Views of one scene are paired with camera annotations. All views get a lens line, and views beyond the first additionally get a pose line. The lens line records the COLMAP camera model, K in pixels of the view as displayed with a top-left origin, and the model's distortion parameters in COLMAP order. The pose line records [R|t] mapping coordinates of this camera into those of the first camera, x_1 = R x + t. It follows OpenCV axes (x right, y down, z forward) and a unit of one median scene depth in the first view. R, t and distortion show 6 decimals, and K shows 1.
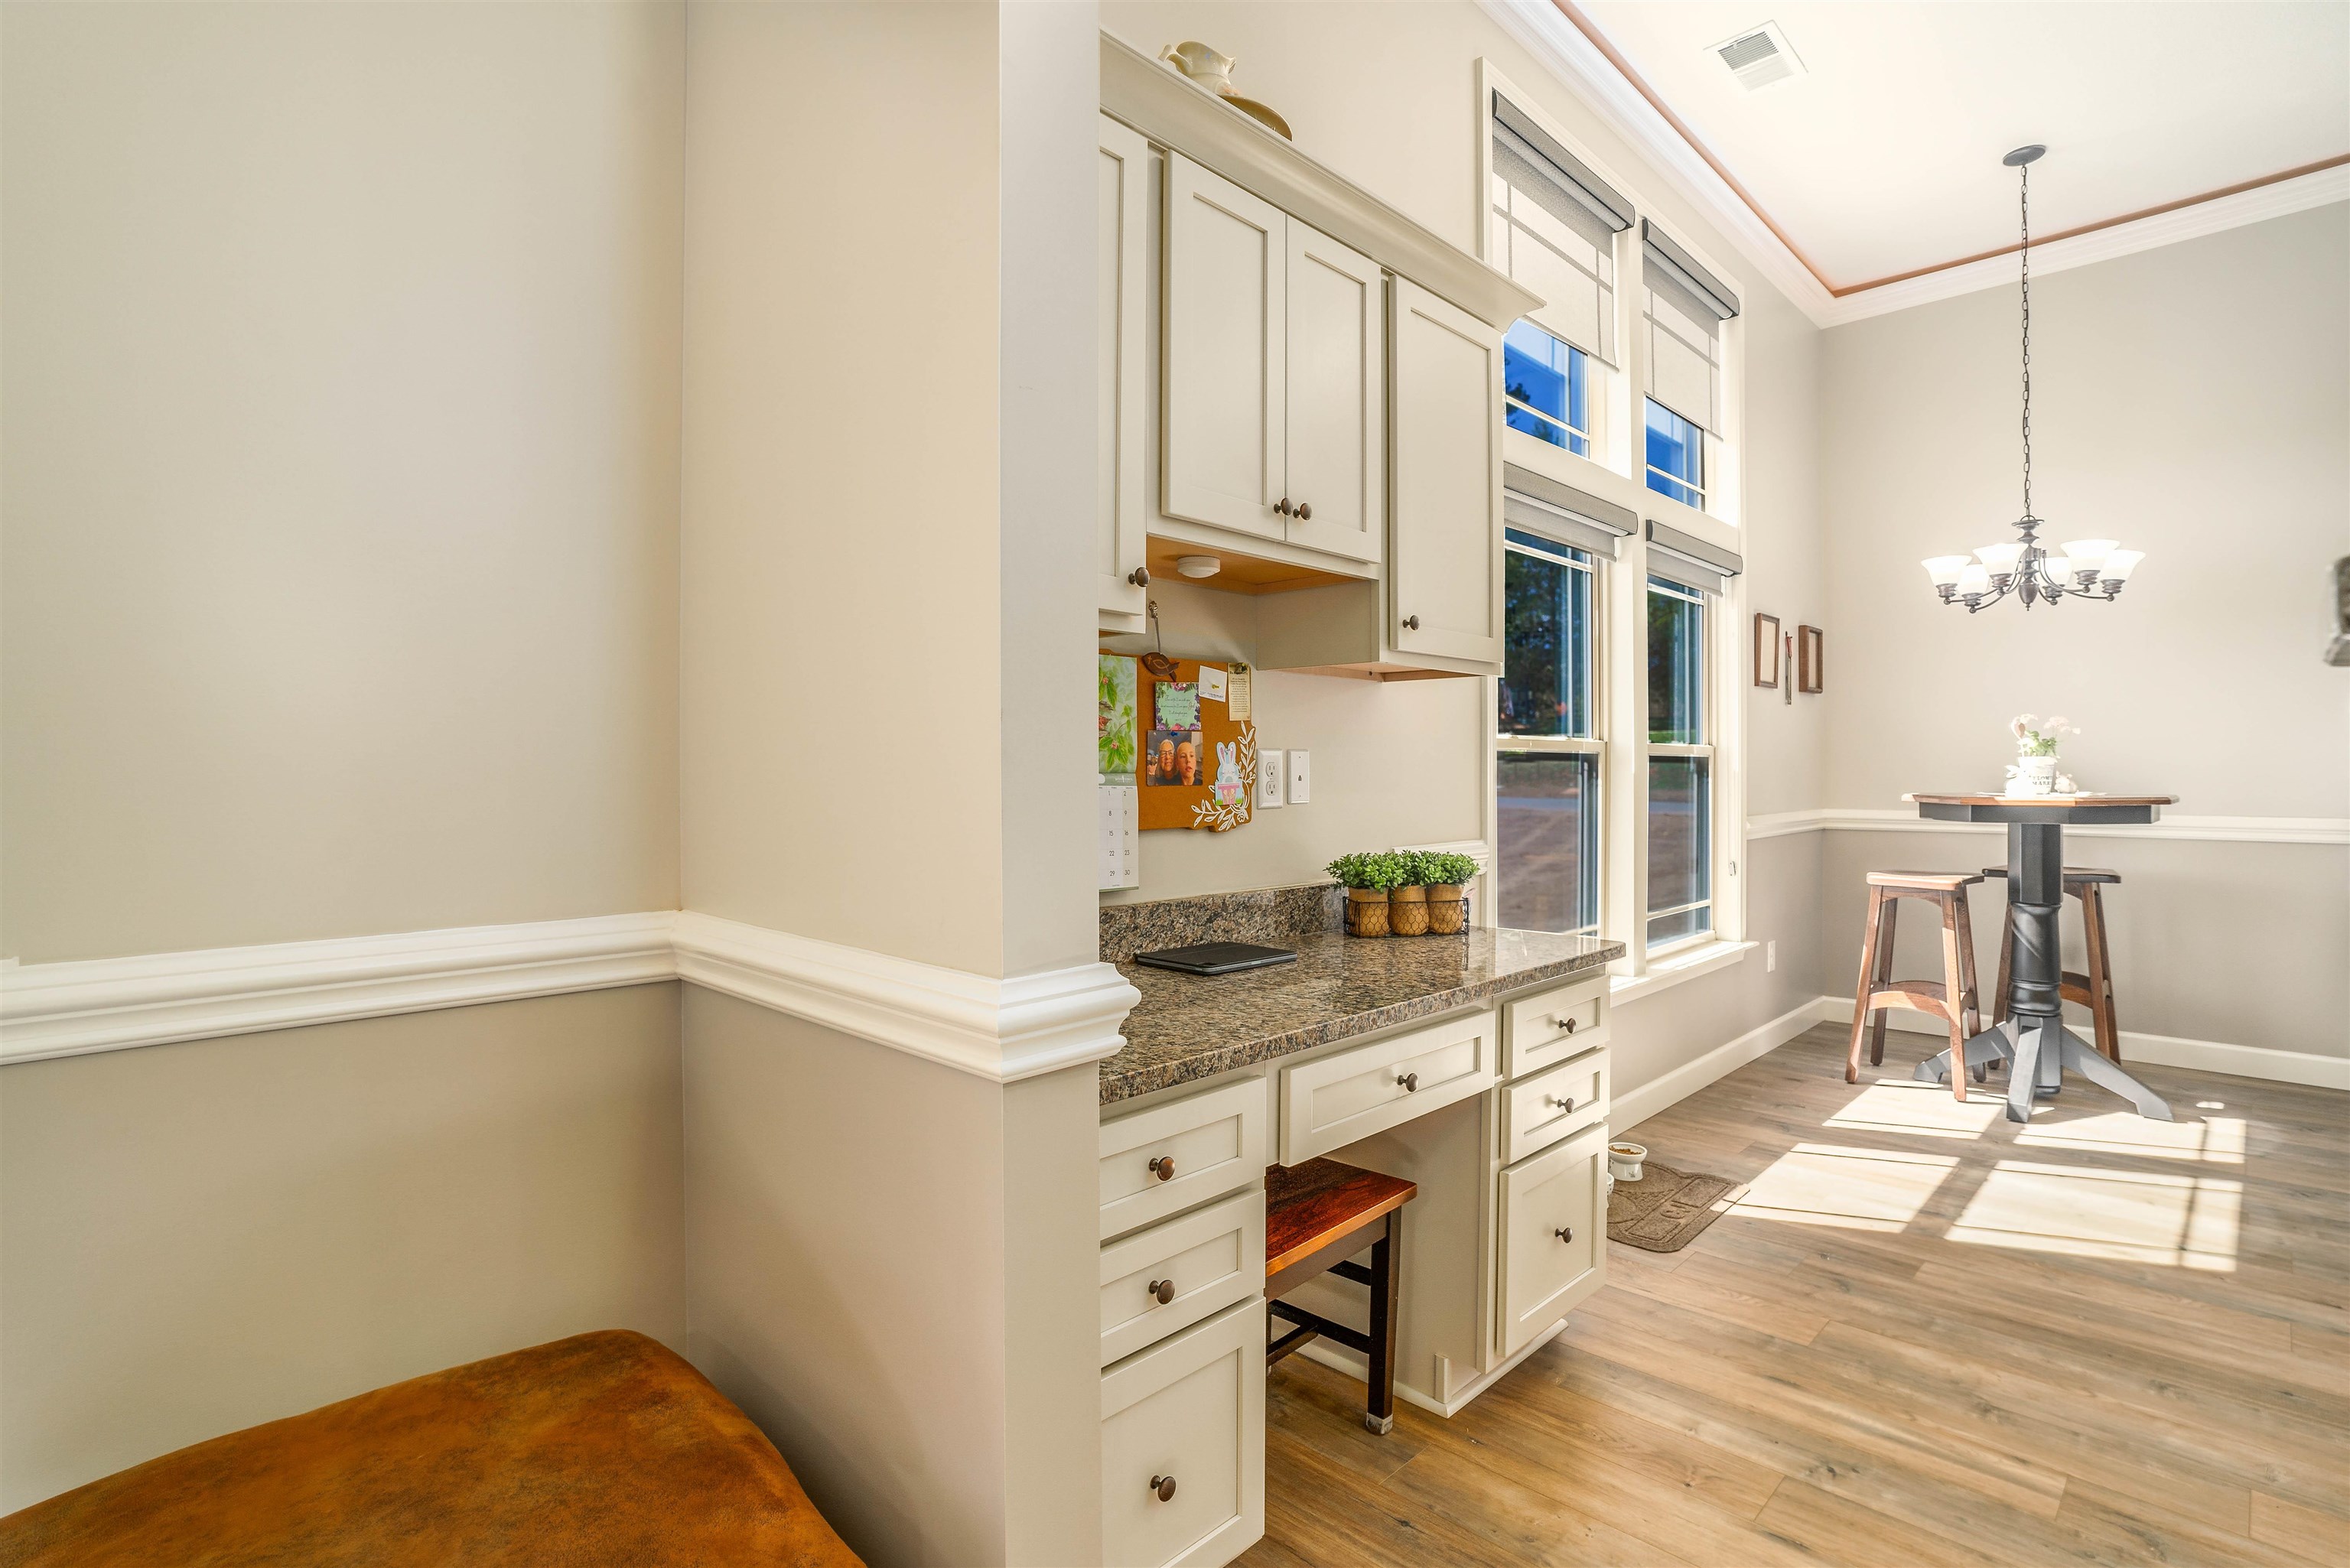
lens RADIAL K [[1144.4, 0, 1171.2], [0, 1144.4, 771.4], [0, 0, 1]] dist [-0.001744, -0.000118]
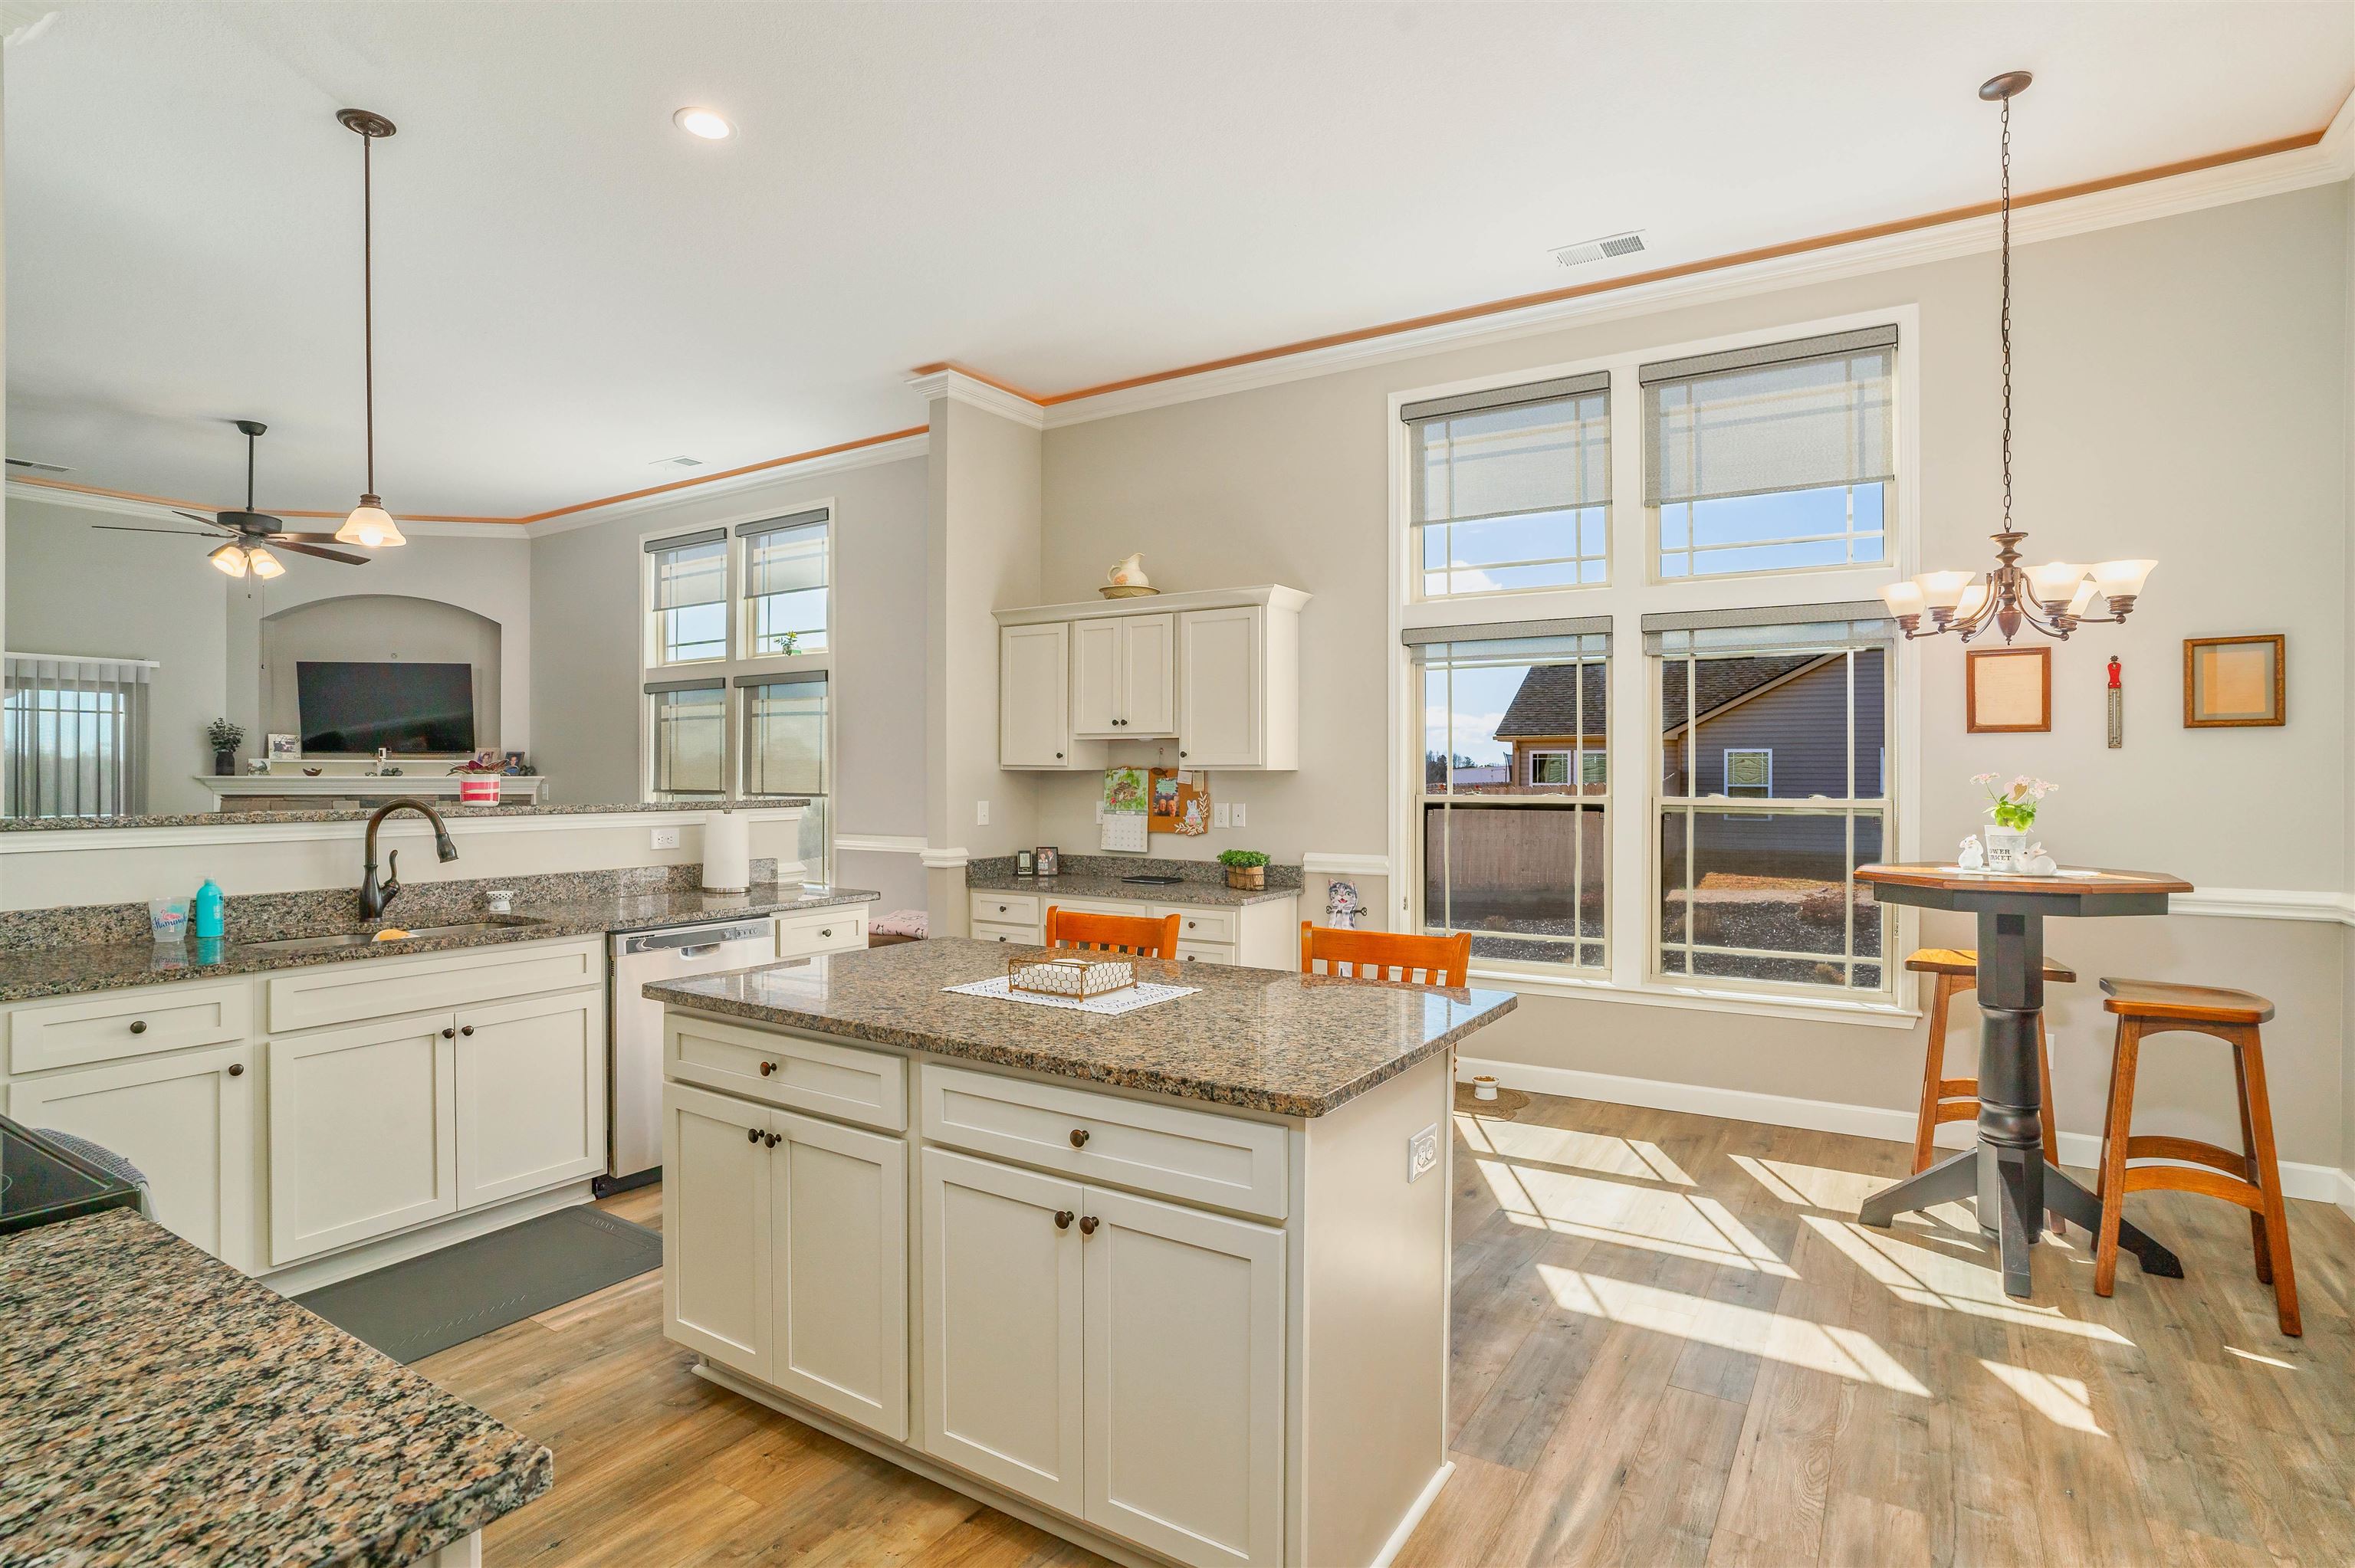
lens RADIAL K [[1175.9, 0, 1177.5], [0, 1175.9, 784.0], [0, 0, 1]] dist [-0.065740, 0.036012]
pose [[0.204485, 0.005935, -0.978852, 1.484058], [-0.006155, 0.999970, 0.004778, -0.042202], [0.978850, 0.005047, 0.204516, 0.257352]]
